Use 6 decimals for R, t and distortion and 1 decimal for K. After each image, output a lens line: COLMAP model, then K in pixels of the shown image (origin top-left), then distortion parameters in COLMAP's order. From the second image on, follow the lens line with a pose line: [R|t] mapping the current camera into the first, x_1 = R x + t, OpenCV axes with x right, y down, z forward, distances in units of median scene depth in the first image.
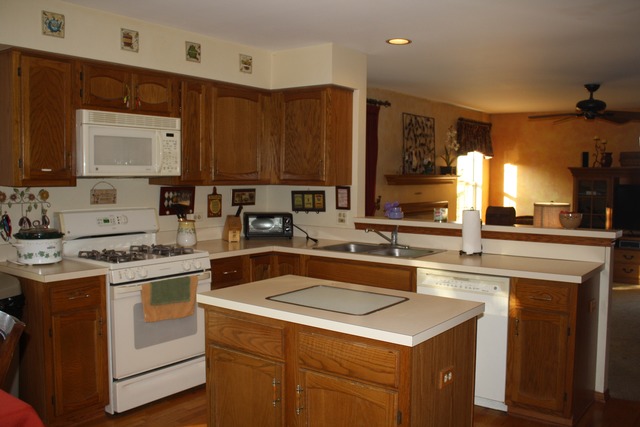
lens RADIAL K [[592.9, 0, 320.2], [0, 592.9, 213.2], [0, 0, 1]] dist [-0.094768, 0.000000]
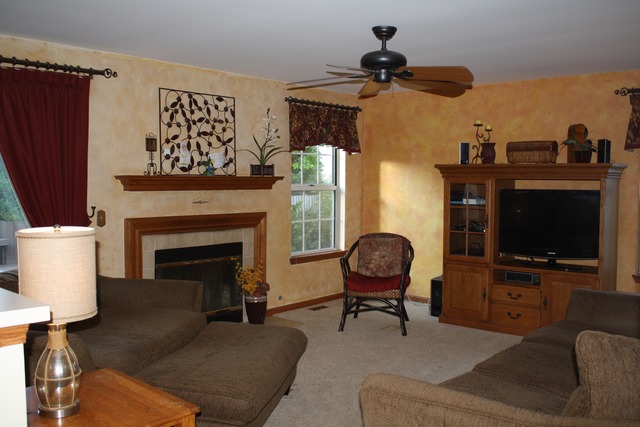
lens RADIAL K [[592.9, 0, 319.7], [0, 592.9, 213.4], [0, 0, 1]] dist [-0.094768, 0.000000]
pose [[0.996974, 0.003535, -0.077659, 0.373671], [-0.004258, 0.999949, -0.009144, -0.014057], [0.077623, 0.009447, 0.996938, 0.306389]]
